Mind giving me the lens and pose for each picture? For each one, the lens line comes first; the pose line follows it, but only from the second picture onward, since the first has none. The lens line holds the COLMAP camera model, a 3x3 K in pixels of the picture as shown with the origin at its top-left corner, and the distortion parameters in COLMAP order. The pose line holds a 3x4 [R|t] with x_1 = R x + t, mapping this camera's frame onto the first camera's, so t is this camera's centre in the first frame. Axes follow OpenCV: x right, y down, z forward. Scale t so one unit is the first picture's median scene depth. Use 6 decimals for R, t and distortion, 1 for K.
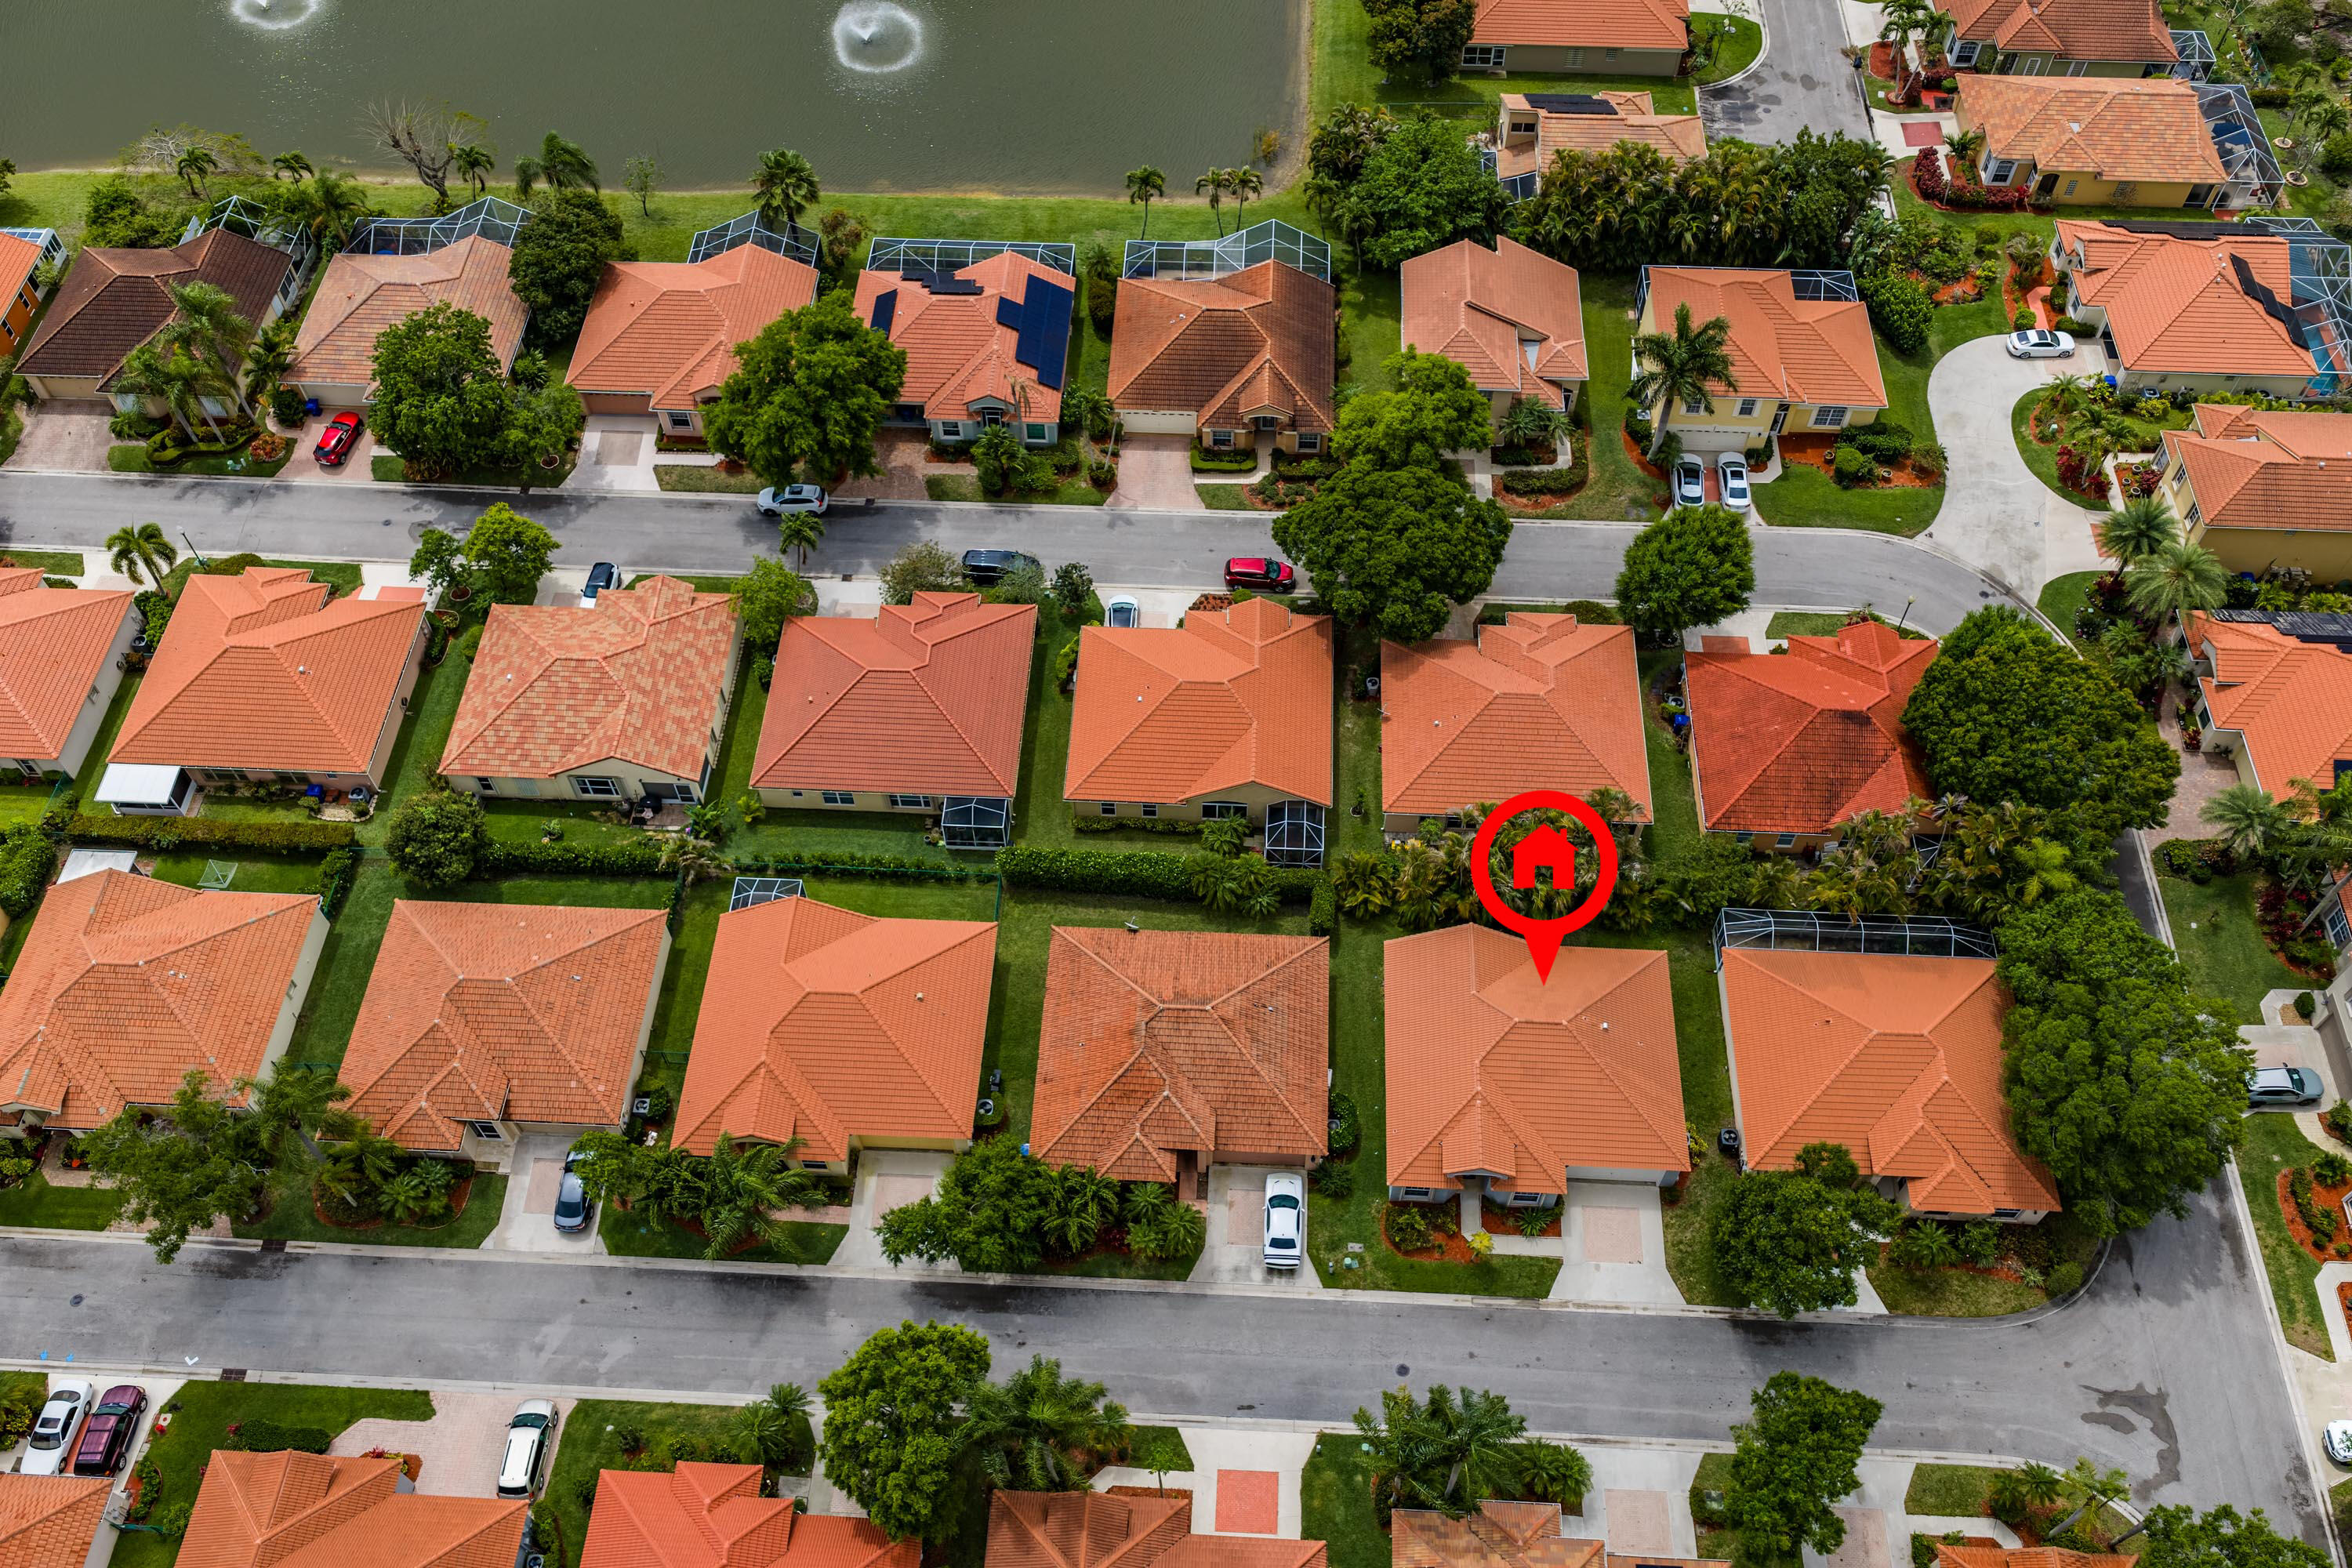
lens RADIAL K [[1964.9, 0, 1176.0], [0, 1964.9, 784.0], [0, 0, 1]] dist [0.005696, 0.000099]
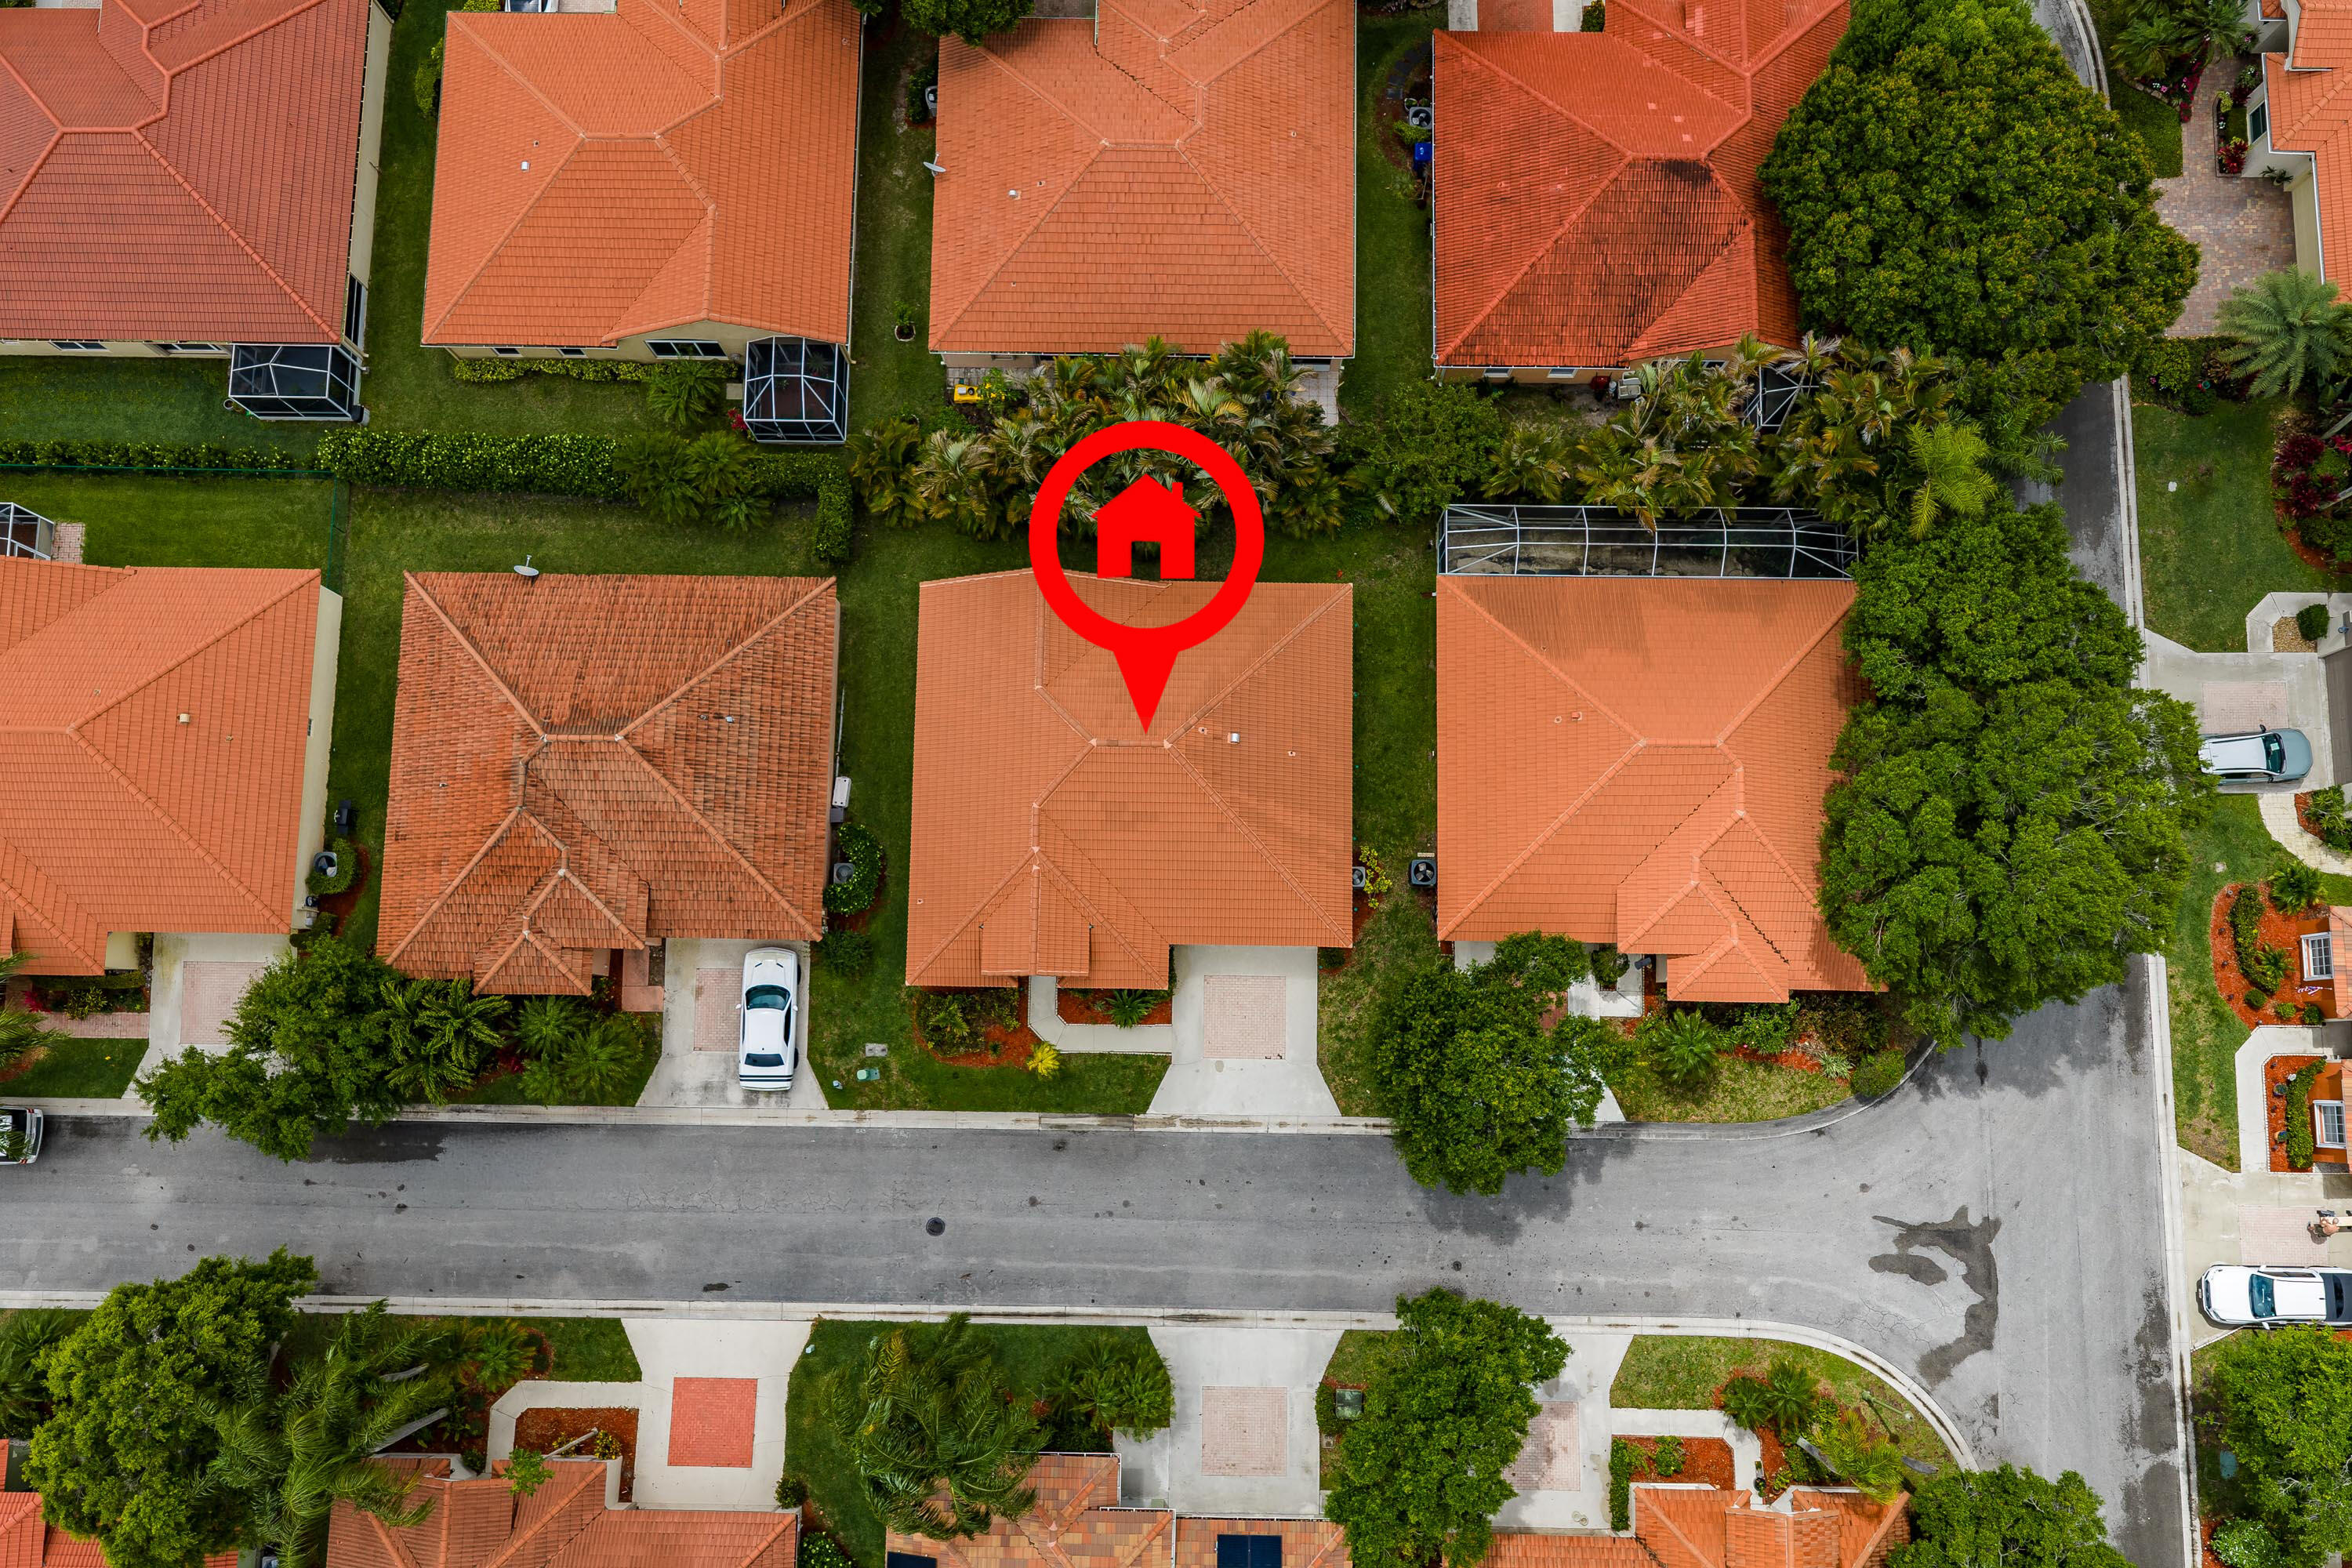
lens RADIAL K [[1939.0, 0, 1176.0], [0, 1939.0, 784.0], [0, 0, 1]] dist [0.021929, -0.026324]
pose [[0.999371, -0.035326, 0.003155, 0.200127], [0.030309, 0.896861, 0.441272, -0.150820], [-0.018418, -0.440899, 0.897368, 0.422975]]
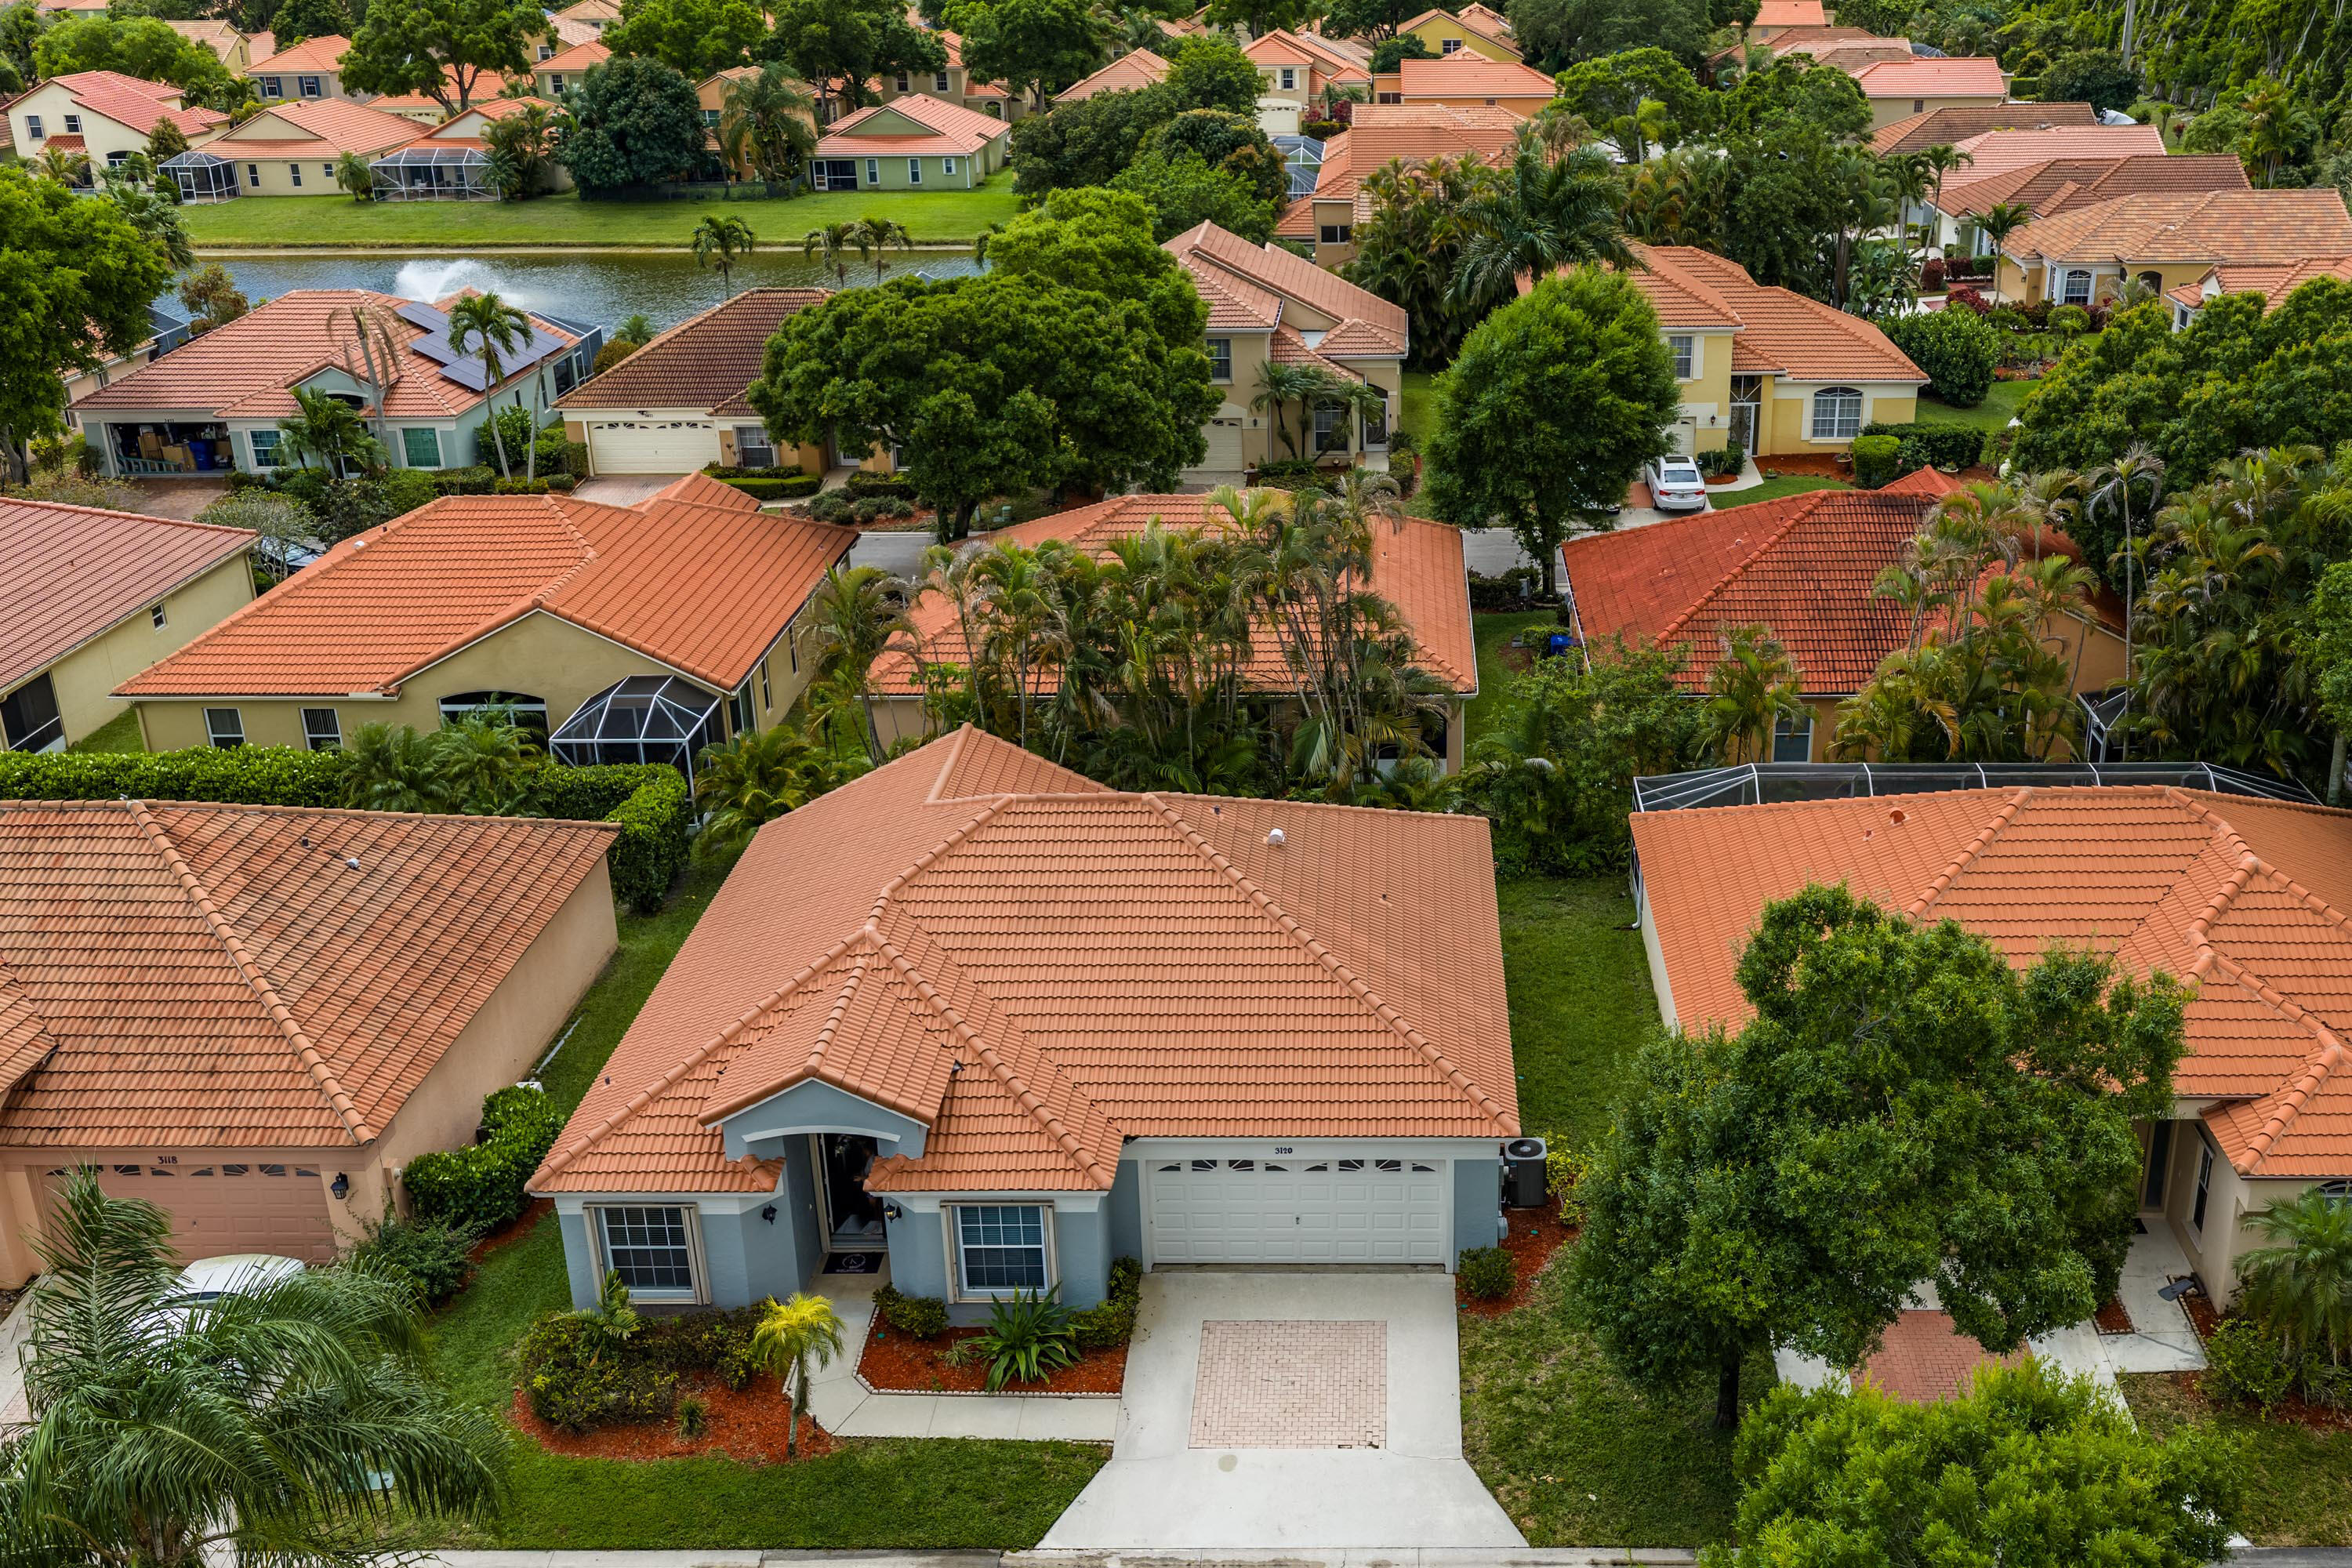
lens RADIAL K [[2280.6, 0, 1358.4], [0, 2280.6, 791.3], [0, 0, 1]] dist [0.015775, -0.008842]
pose [[0.999338, -0.017630, 0.031832, 0.224750], [0.032094, 0.839306, -0.542711, 0.346173], [-0.017149, 0.543373, 0.839316, 0.663568]]
